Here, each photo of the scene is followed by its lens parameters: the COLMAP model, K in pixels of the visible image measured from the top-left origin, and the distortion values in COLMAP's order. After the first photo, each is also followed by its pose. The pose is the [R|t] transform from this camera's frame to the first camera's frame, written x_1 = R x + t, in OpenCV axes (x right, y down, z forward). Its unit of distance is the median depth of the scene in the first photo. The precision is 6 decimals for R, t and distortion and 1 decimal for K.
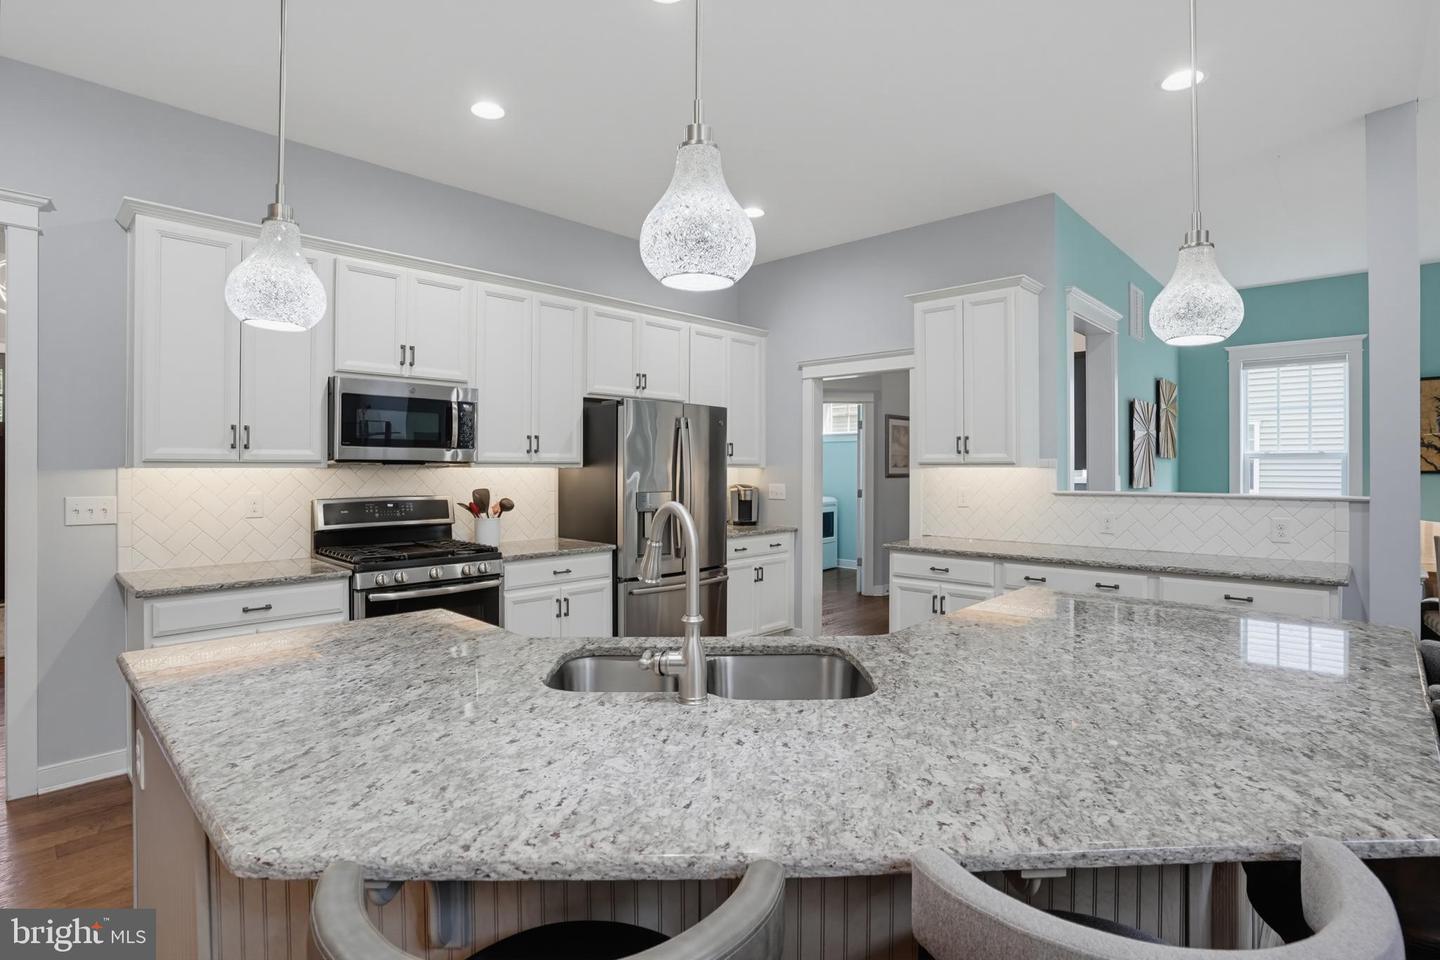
lens RADIAL K [[713.5, 0, 720.0], [0, 713.5, 480.0], [0, 0, 1]] dist [-0.081663, 0.042675]
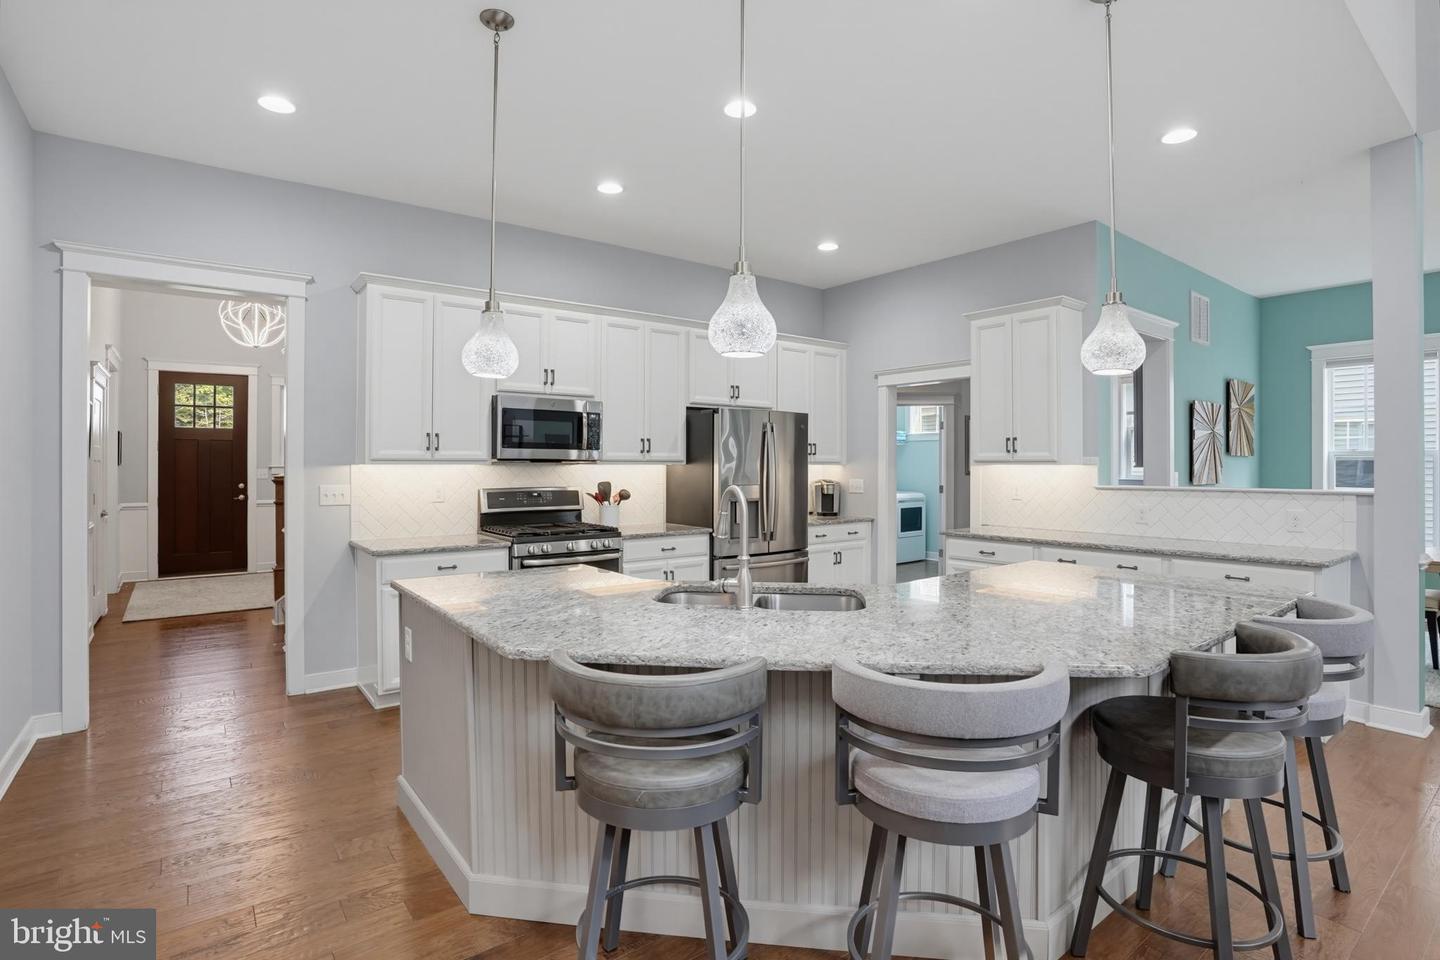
lens RADIAL K [[713.5, 0, 720.0], [0, 713.5, 480.0], [0, 0, 1]] dist [-0.081663, 0.042675]
pose [[0.988558, 0.003305, -0.150806, 0.051247], [-0.002856, 0.999991, 0.003200, 0.004805], [0.150815, -0.002733, 0.988558, -0.205276]]
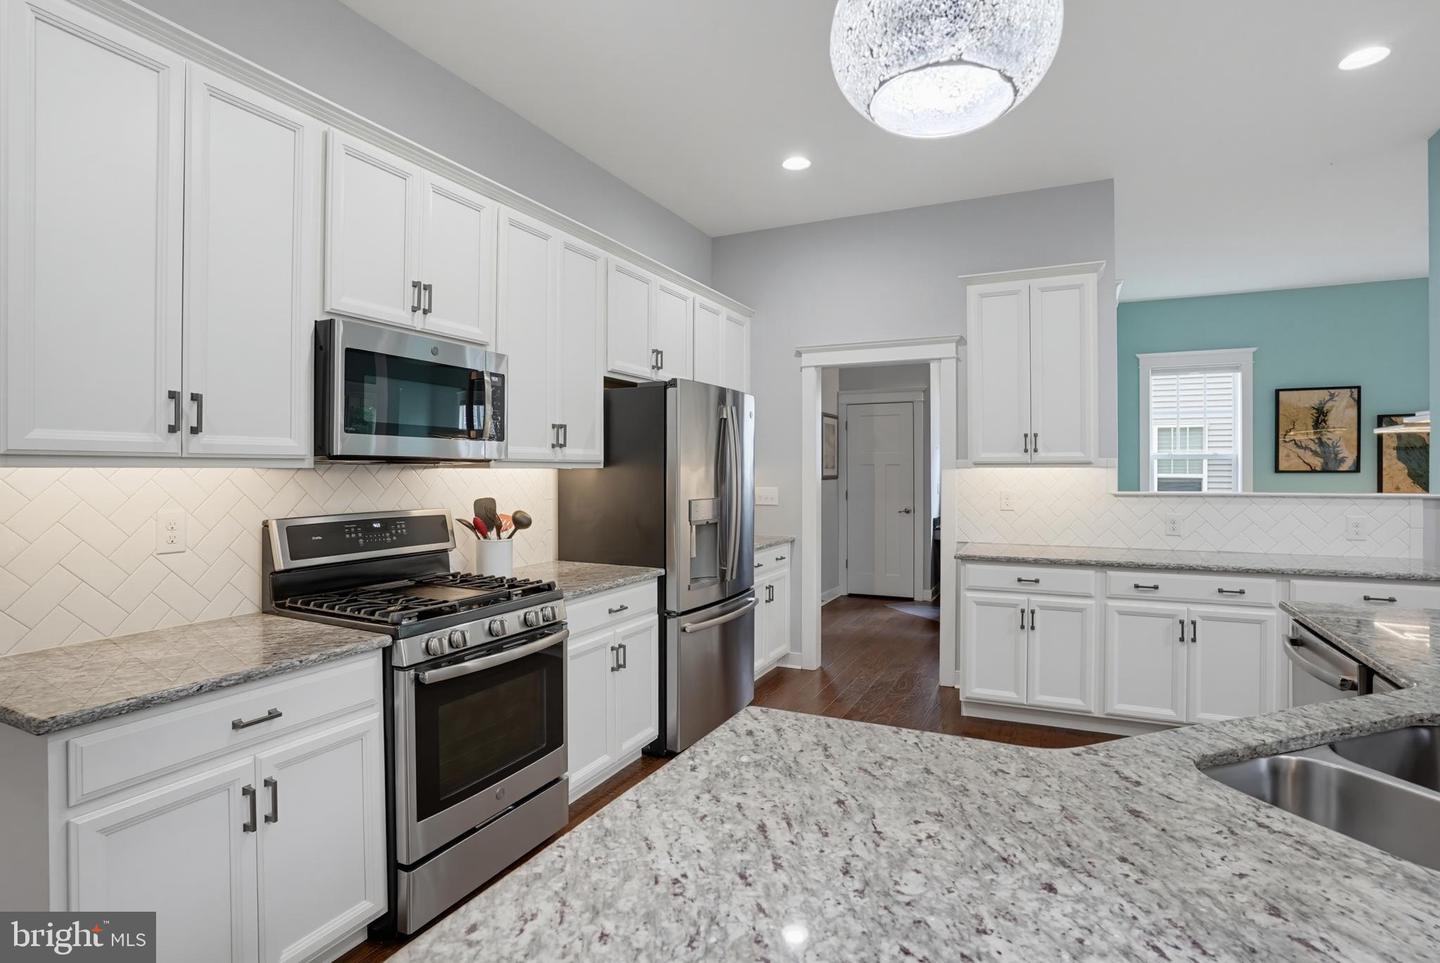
lens RADIAL K [[727.4, 0, 713.2], [0, 727.4, 478.1], [0, 0, 1]] dist [-0.077002, 0.045346]
pose [[0.953663, -0.005777, 0.300823, -0.343241], [0.007754, 0.999955, -0.005380, -0.002208], [-0.300778, 0.007464, 0.953665, 0.245686]]
